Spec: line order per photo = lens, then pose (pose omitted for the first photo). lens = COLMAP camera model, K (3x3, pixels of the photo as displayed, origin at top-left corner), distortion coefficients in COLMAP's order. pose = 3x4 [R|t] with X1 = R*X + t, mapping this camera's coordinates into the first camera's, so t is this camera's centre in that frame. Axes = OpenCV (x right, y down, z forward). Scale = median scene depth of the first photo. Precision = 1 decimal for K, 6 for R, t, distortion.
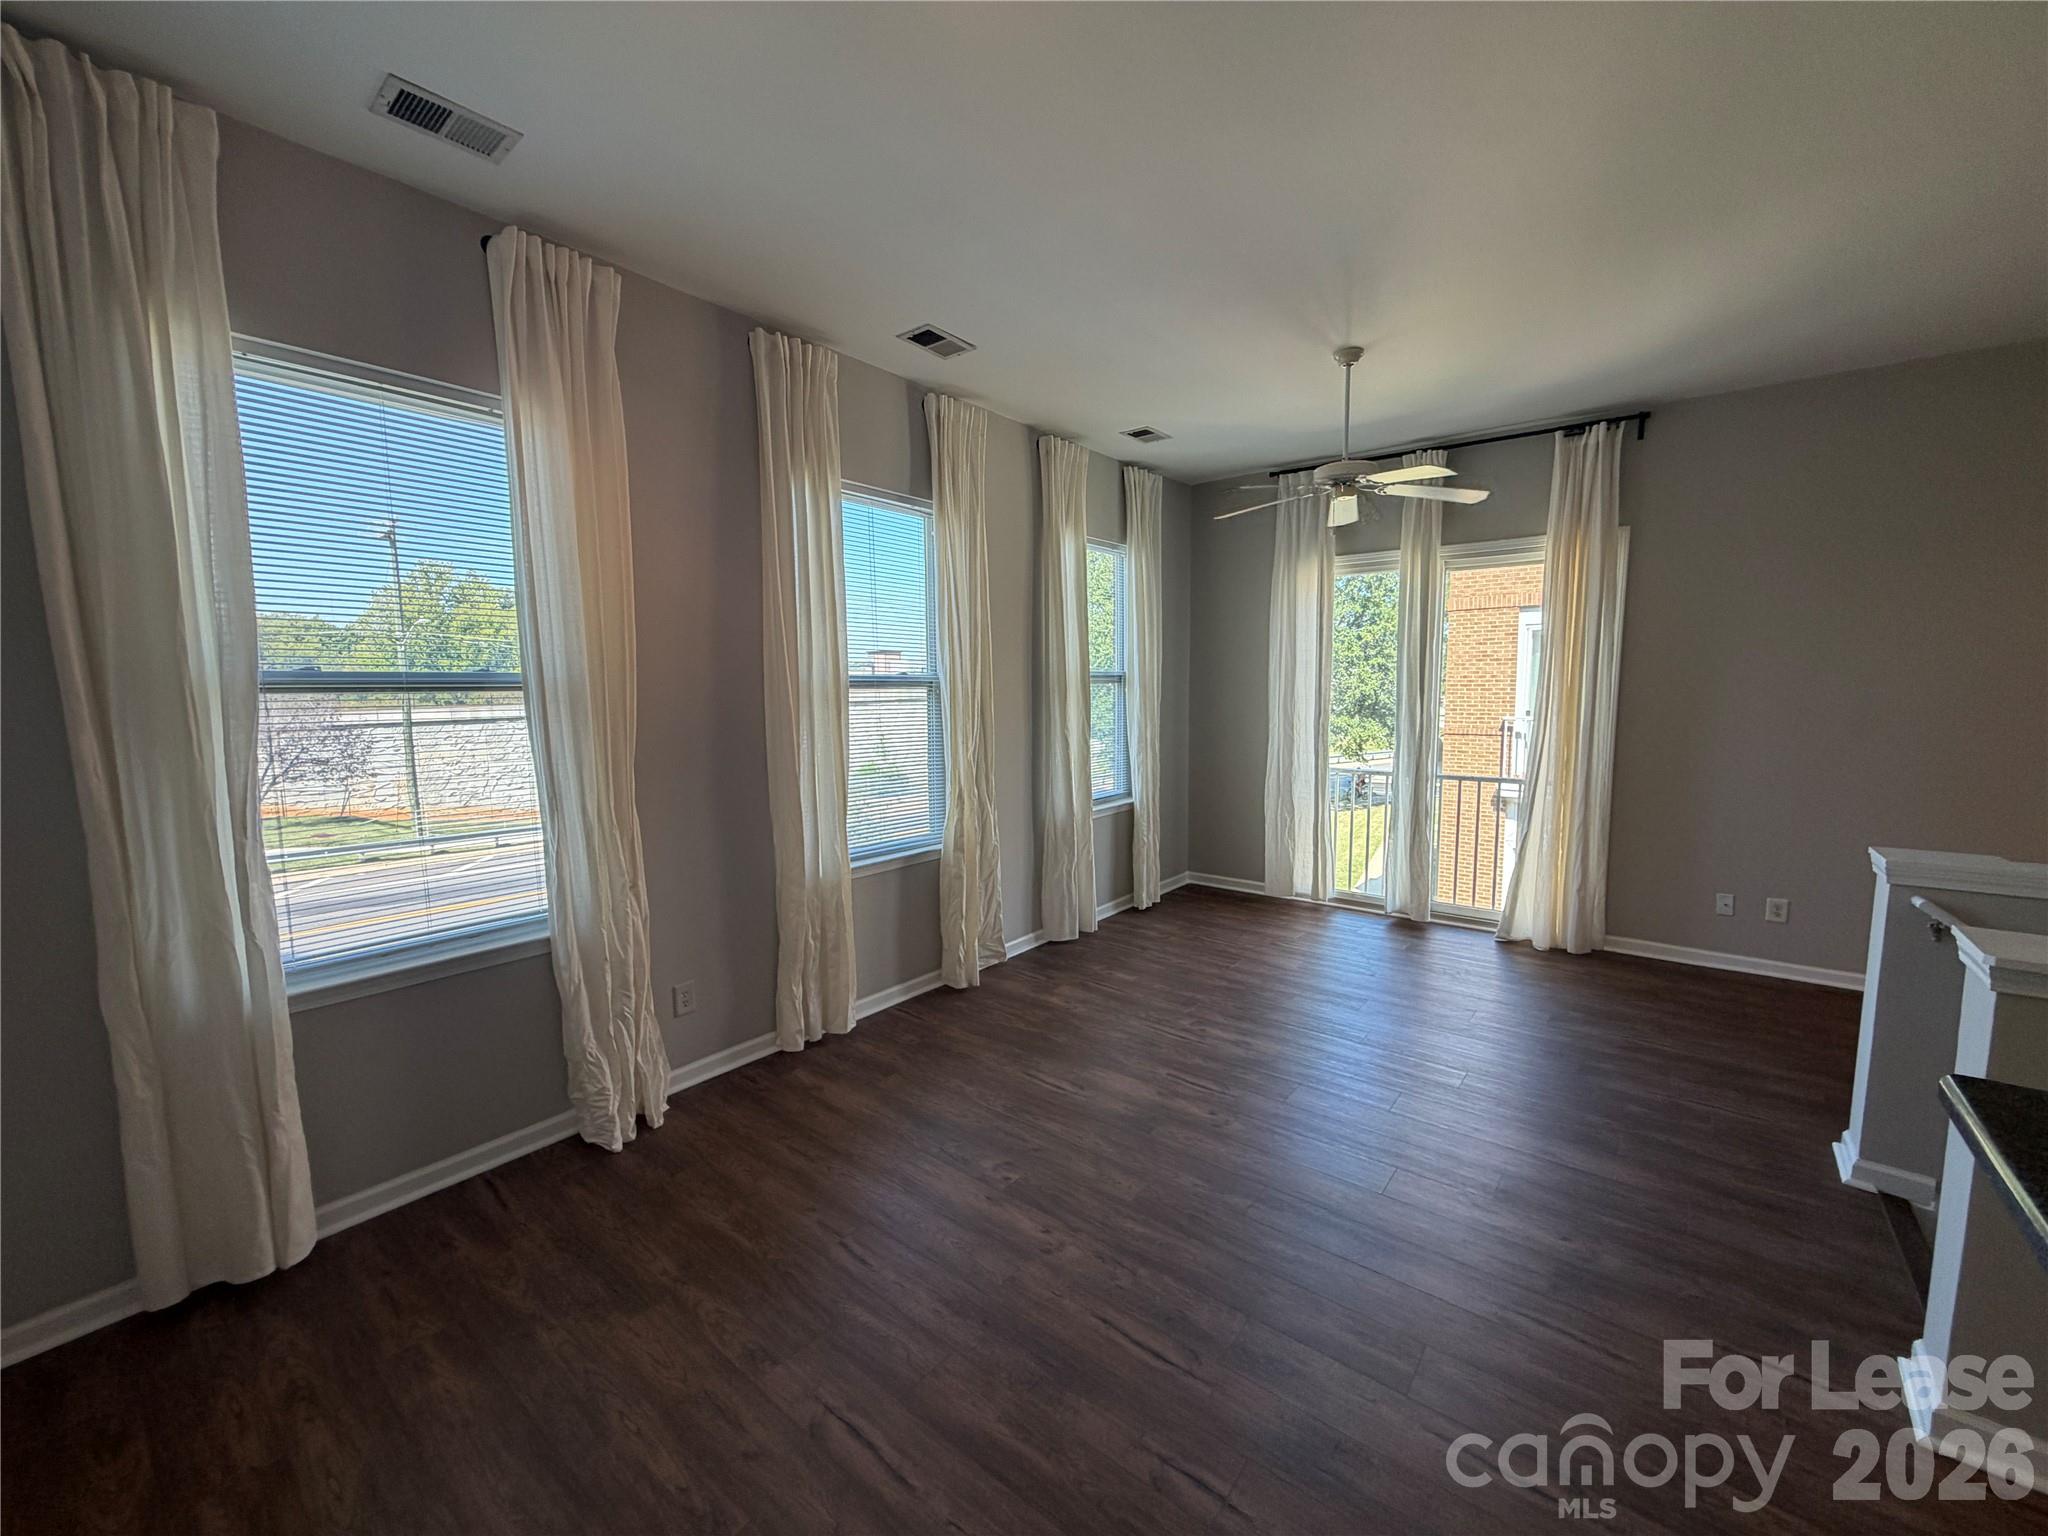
lens RADIAL K [[826.0, 0, 1018.1], [0, 826.0, 761.2], [0, 0, 1]] dist [-0.001468, -0.000128]
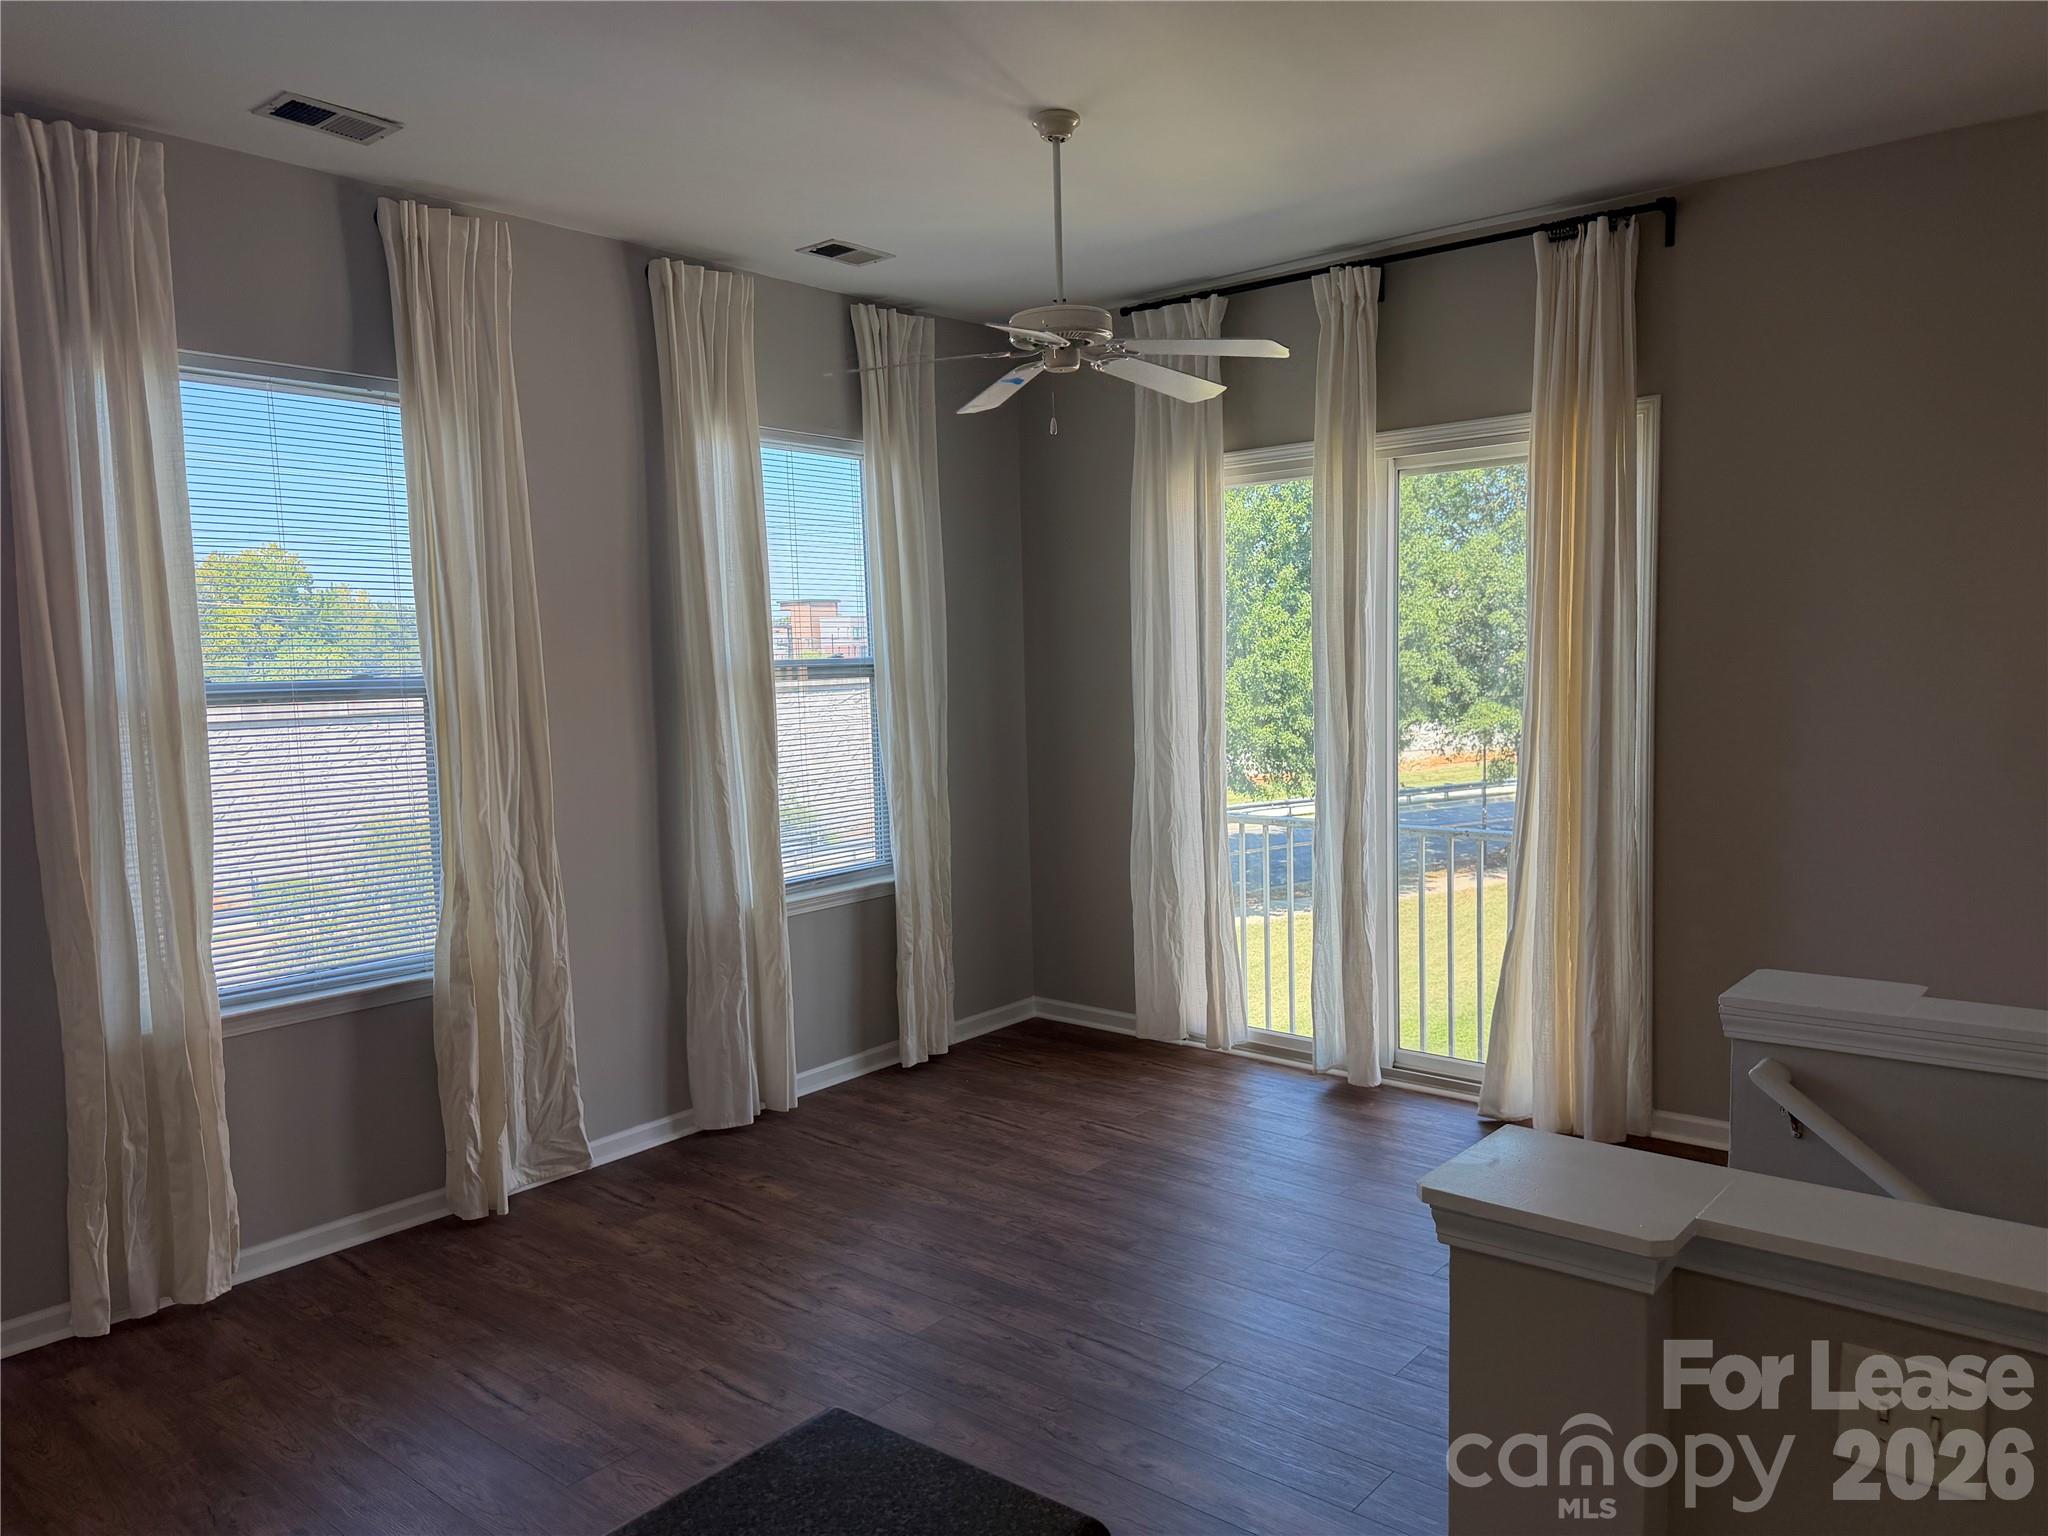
lens RADIAL K [[1448.8, 0, 1024.0], [0, 1448.8, 768.0], [0, 0, 1]] dist [0.112350, -0.180031]
pose [[0.999842, -0.015302, -0.009000, 0.294262], [0.015177, 0.999790, -0.013771, -0.017874], [0.009208, 0.013632, 0.999865, -0.024405]]
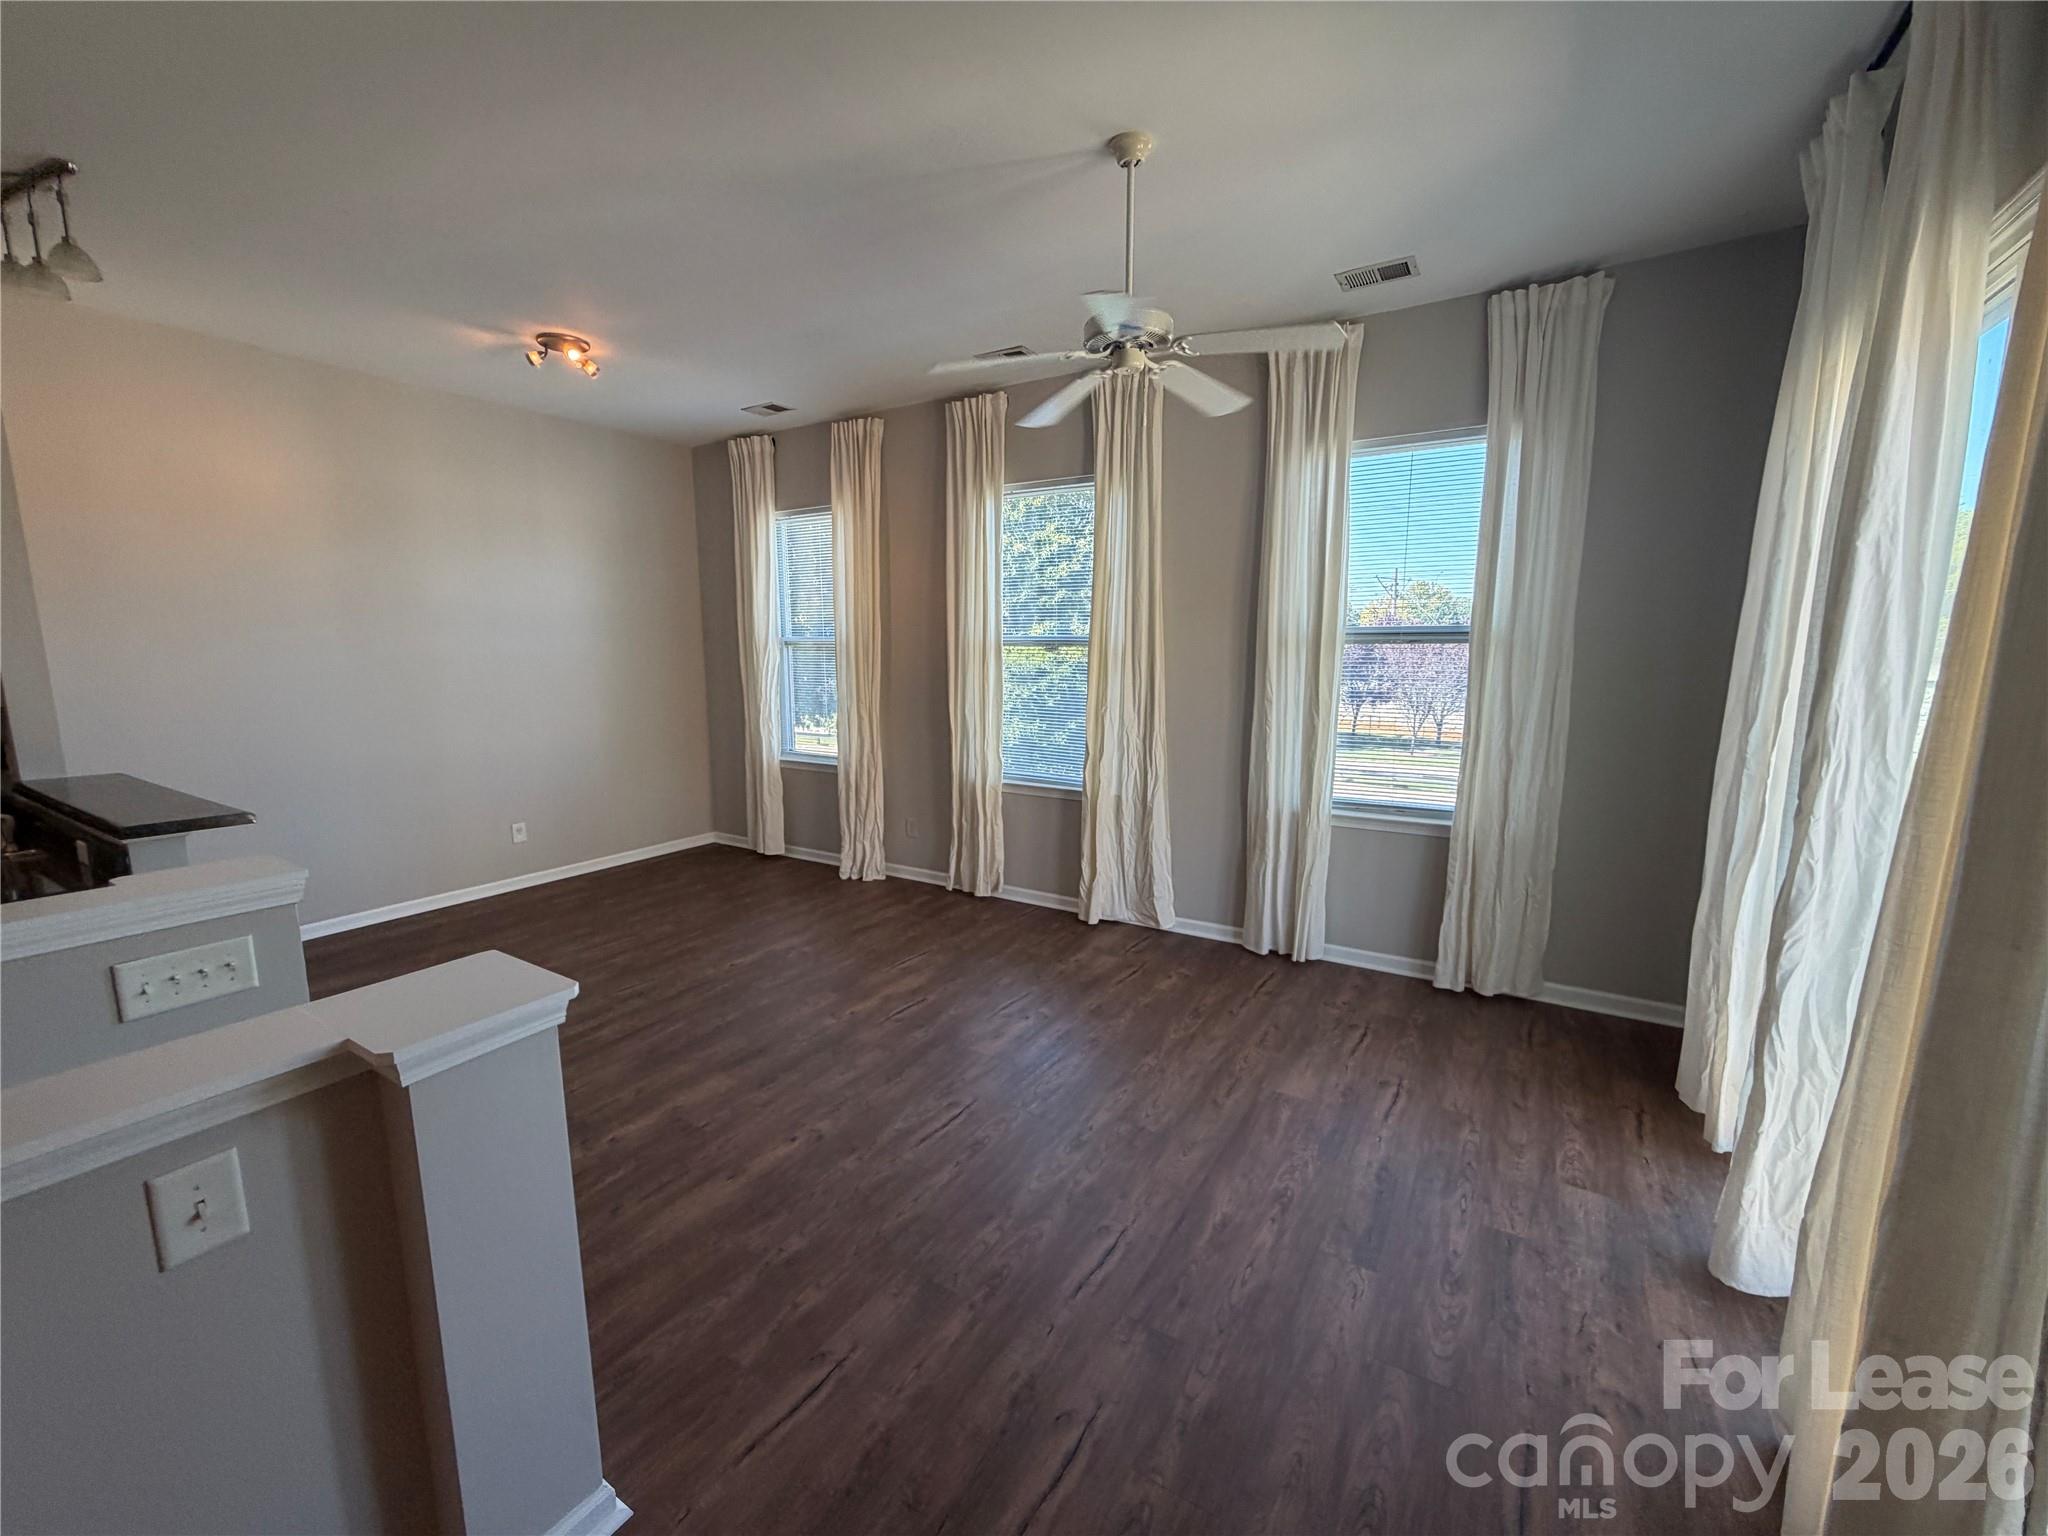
lens RADIAL K [[828.1, 0, 1028.0], [0, 828.1, 777.0], [0, 0, 1]] dist [0.000164, -0.000016]
pose [[0.114283, 0.167565, -0.979215, 0.883341], [-0.085800, 0.983654, 0.158311, -0.077637], [0.989736, 0.065924, 0.126792, 0.688485]]
